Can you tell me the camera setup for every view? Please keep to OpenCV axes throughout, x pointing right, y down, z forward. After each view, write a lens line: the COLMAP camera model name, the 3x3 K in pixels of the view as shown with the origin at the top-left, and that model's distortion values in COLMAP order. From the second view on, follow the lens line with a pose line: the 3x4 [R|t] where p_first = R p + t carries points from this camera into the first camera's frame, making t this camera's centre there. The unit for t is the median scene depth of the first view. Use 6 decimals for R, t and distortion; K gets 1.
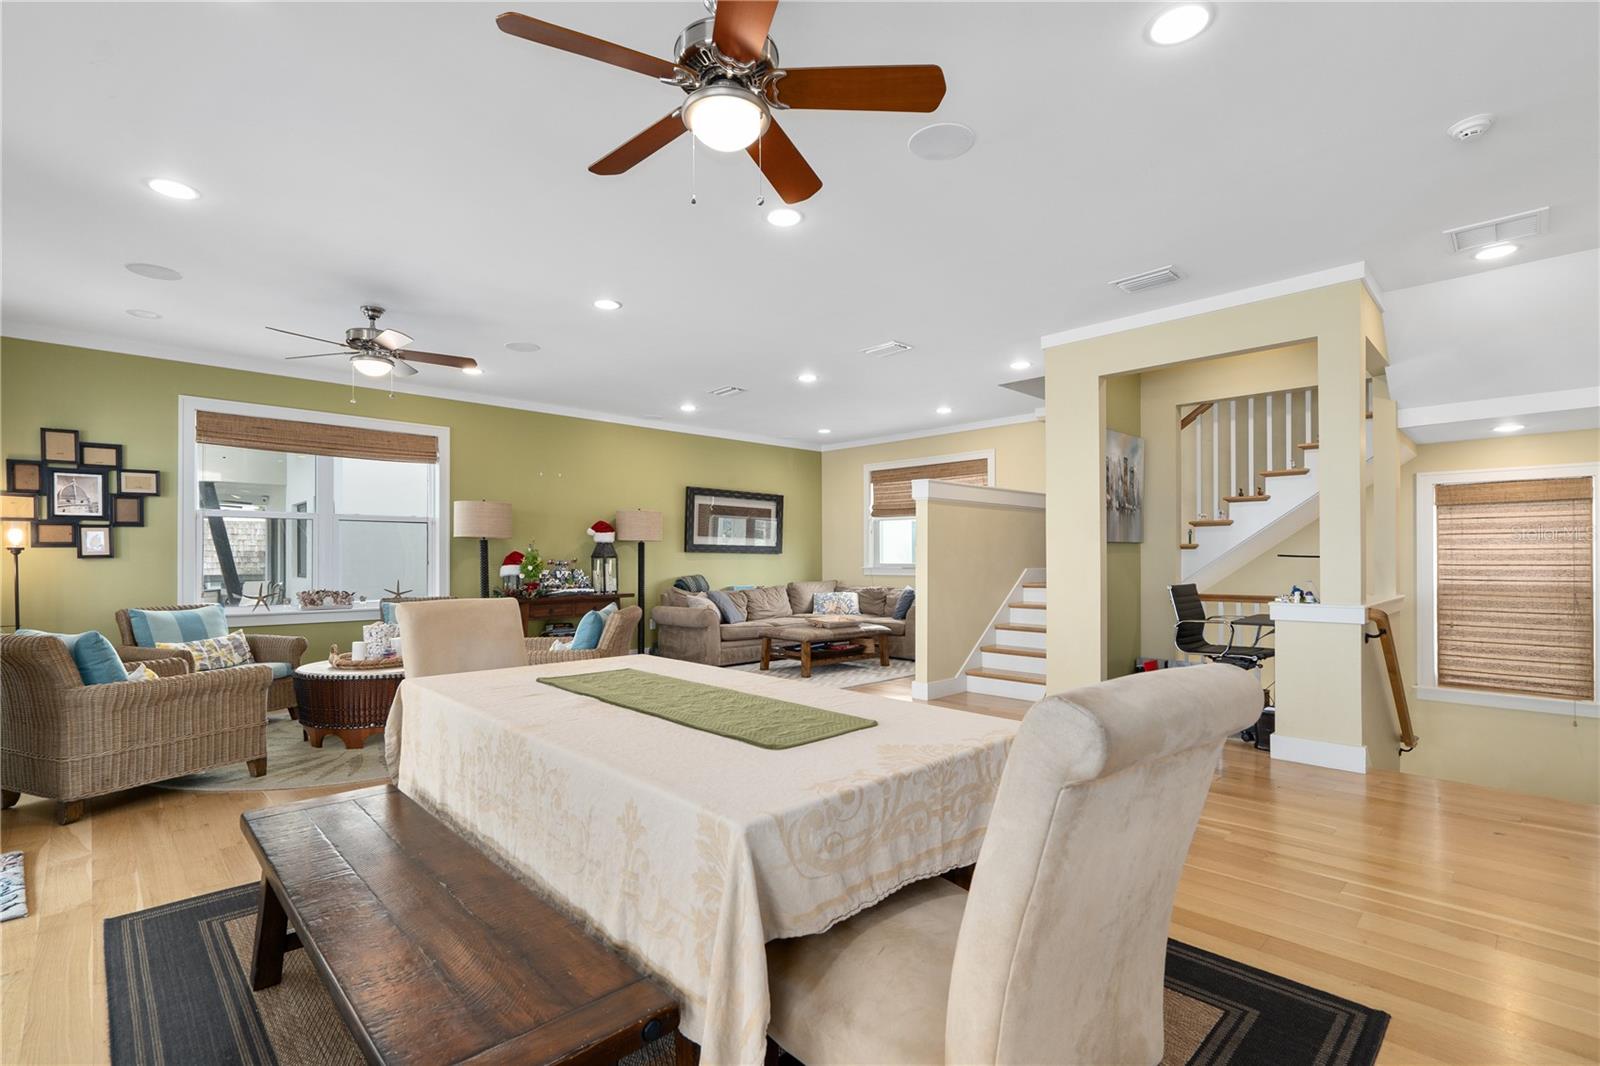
lens RADIAL K [[736.0, 0, 778.3], [0, 736.0, 564.1], [0, 0, 1]] dist [-0.001035, 0.000044]
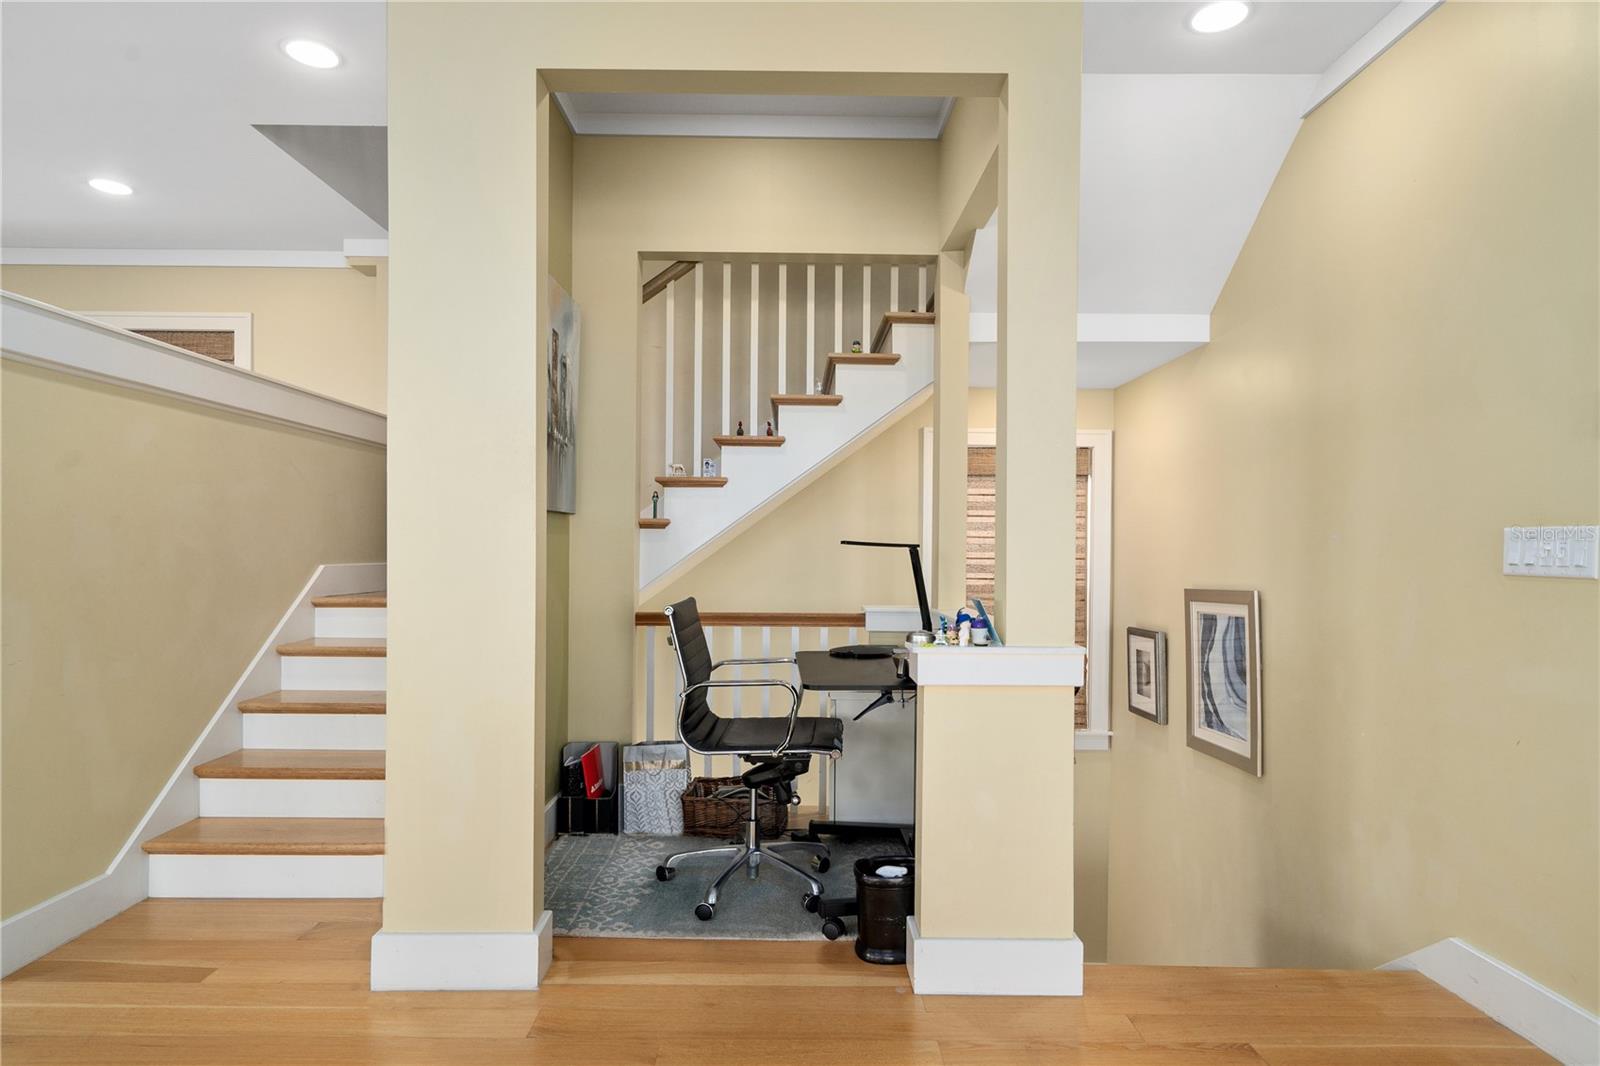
lens RADIAL K [[875.4, 0, 797.5], [0, 875.4, 543.3], [0, 0, 1]] dist [0.017834, 0.001031]
pose [[0.682580, 0.009873, 0.730744, 0.166562], [-0.003582, 0.999942, -0.010164, -0.003388], [-0.730802, 0.004320, 0.682576, 0.496443]]
